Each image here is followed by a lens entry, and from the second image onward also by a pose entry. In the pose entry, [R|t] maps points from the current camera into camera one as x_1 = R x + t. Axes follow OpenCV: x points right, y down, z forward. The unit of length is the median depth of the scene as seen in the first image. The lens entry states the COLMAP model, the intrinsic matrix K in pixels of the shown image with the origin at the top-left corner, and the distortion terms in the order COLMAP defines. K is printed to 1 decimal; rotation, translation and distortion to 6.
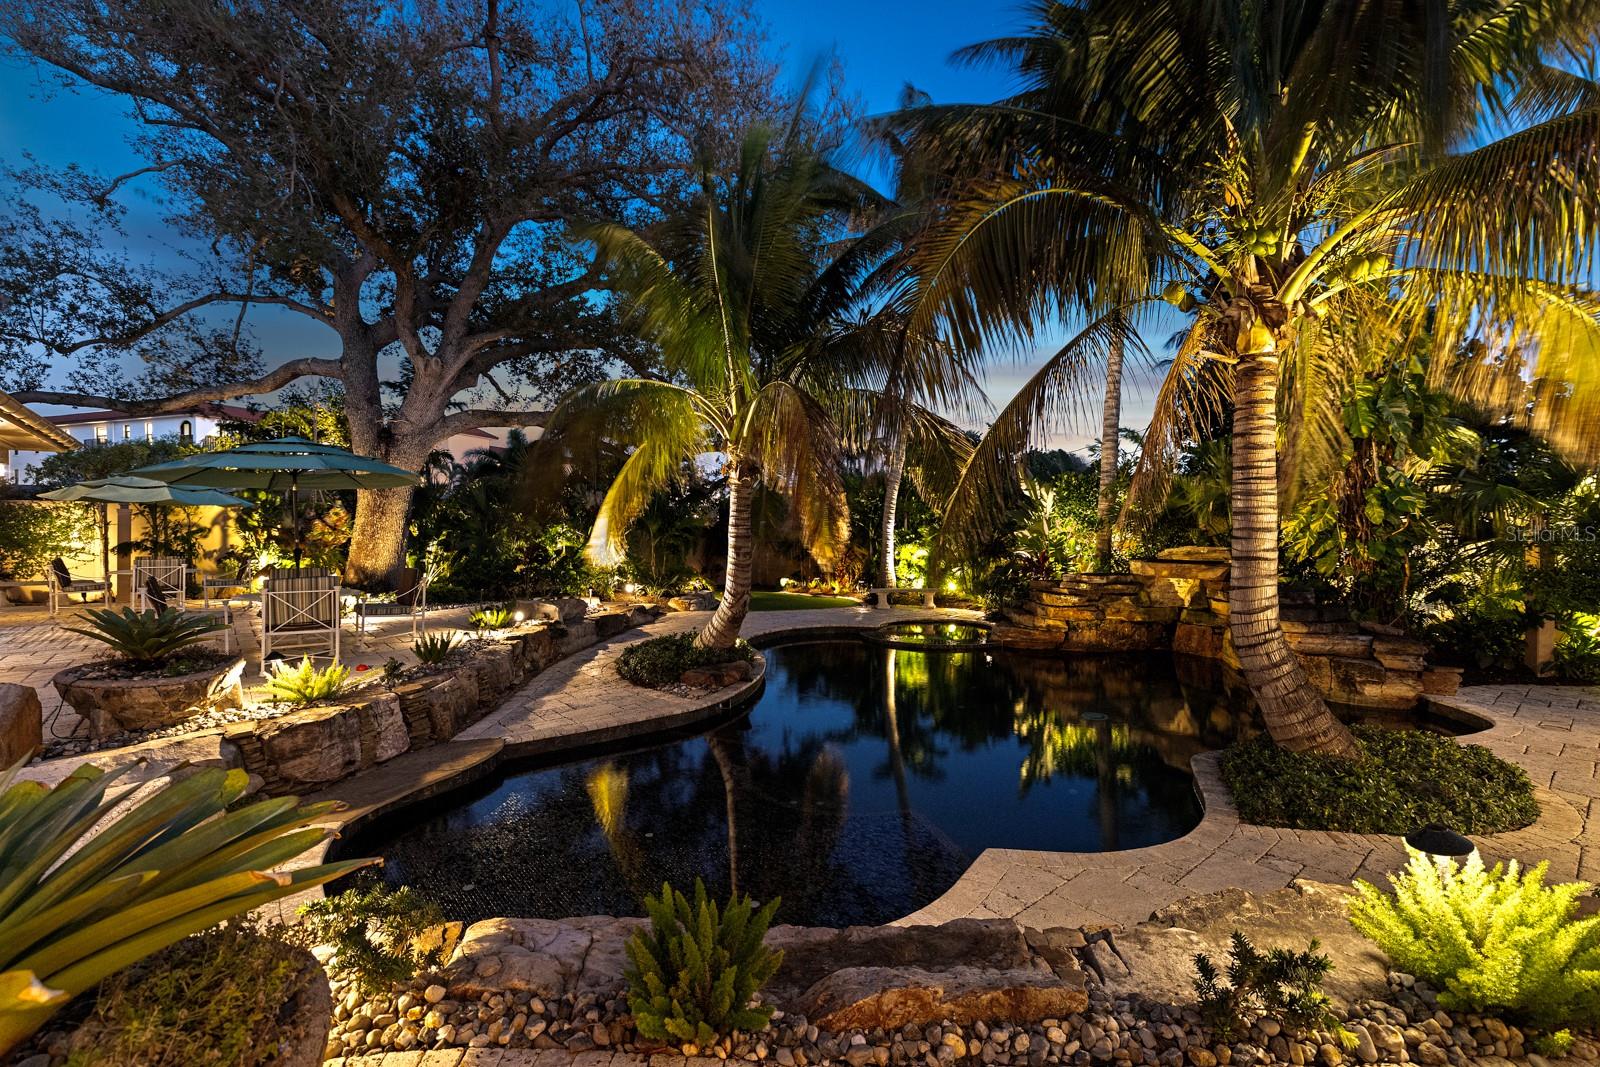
lens RADIAL K [[692.7, 0, 797.9], [0, 692.7, 531.0], [0, 0, 1]] dist [0.000651, 0.000579]
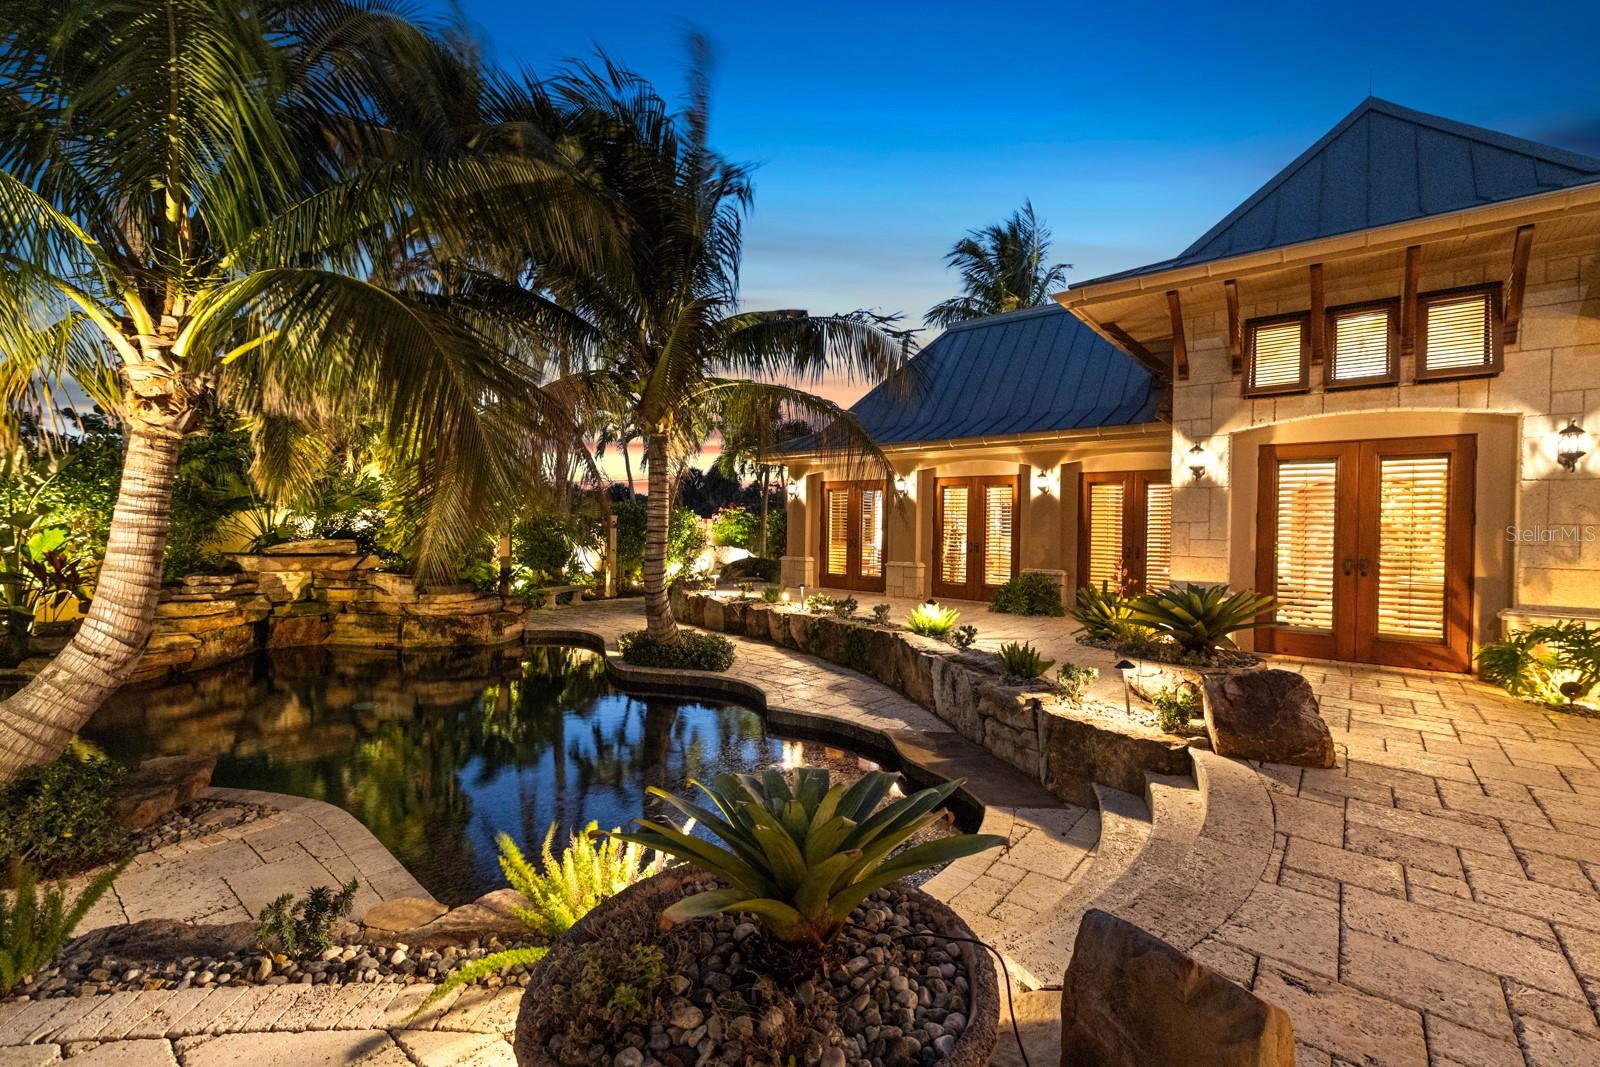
lens RADIAL K [[686.3, 0, 798.4], [0, 686.3, 529.5], [0, 0, 1]] dist [-0.000084, -0.000268]
pose [[-0.188424, -0.002112, 0.982086, -0.549456], [-0.008990, 0.999959, 0.000426, 0.000213], [-0.982047, -0.008749, -0.188435, 0.464410]]
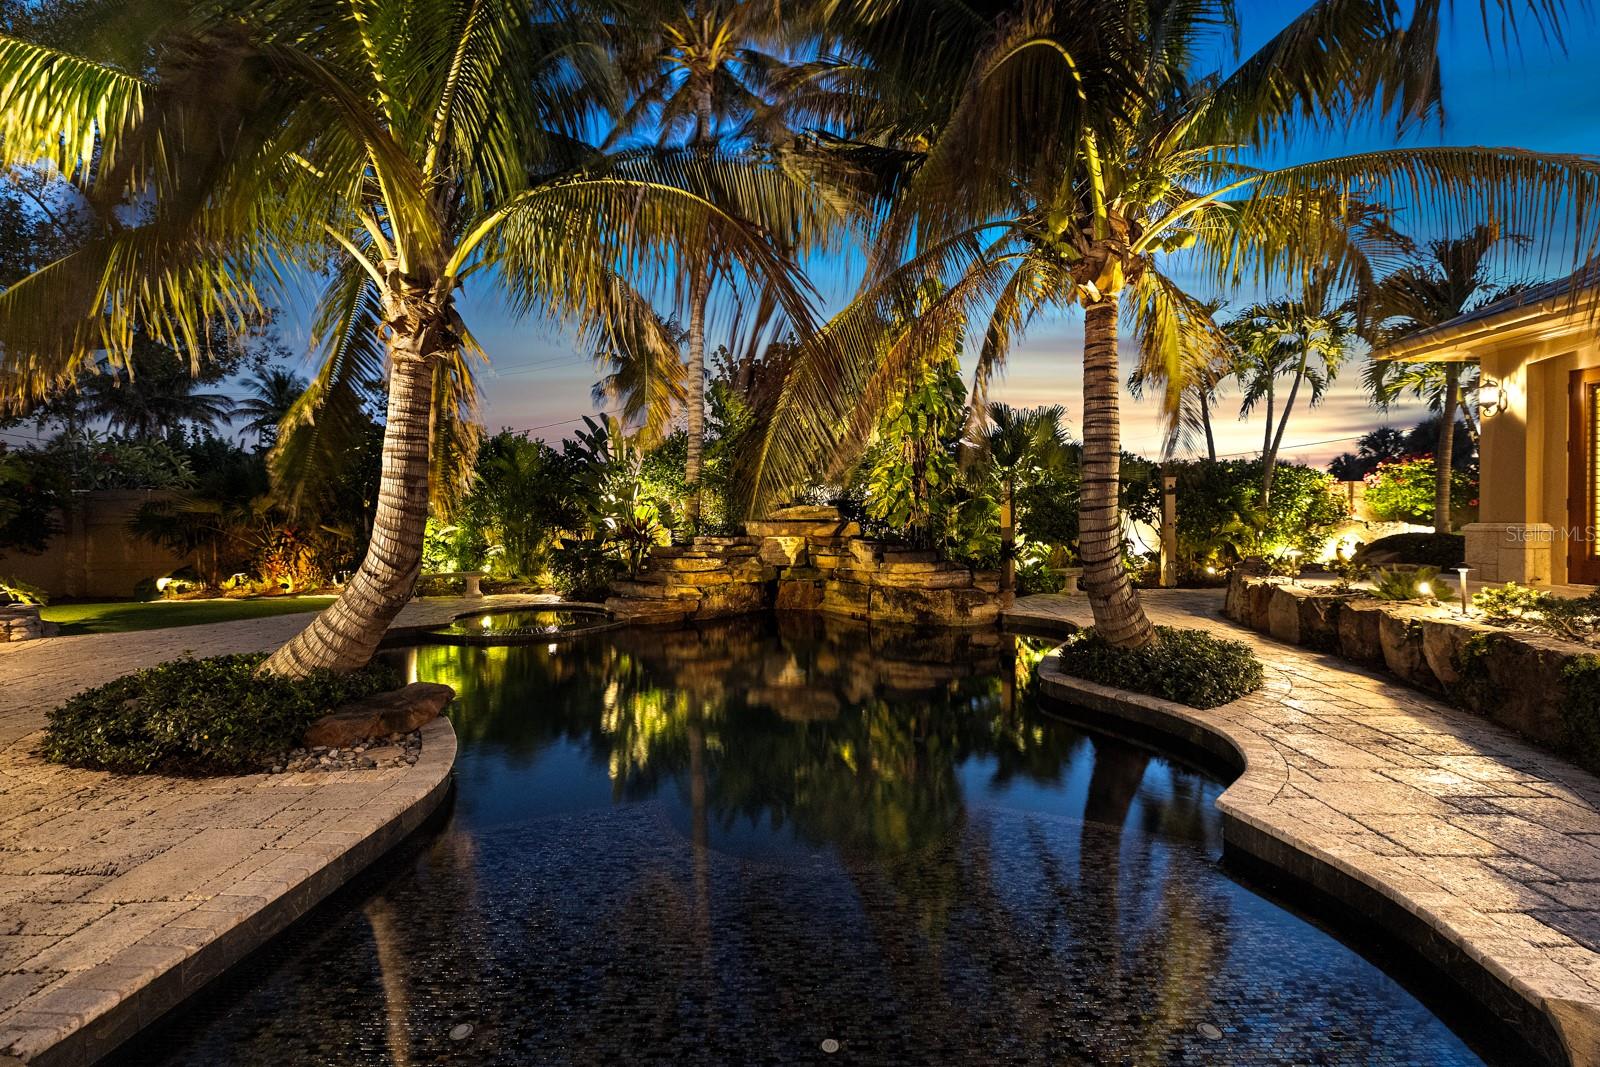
lens RADIAL K [[692.7, 0, 797.9], [0, 692.7, 531.0], [0, 0, 1]] dist [0.000651, 0.000579]
pose [[0.639090, -0.011816, 0.769041, -0.241378], [0.009611, 0.999927, 0.007376, 0.050084], [-0.769072, 0.002677, 0.639157, 0.315226]]
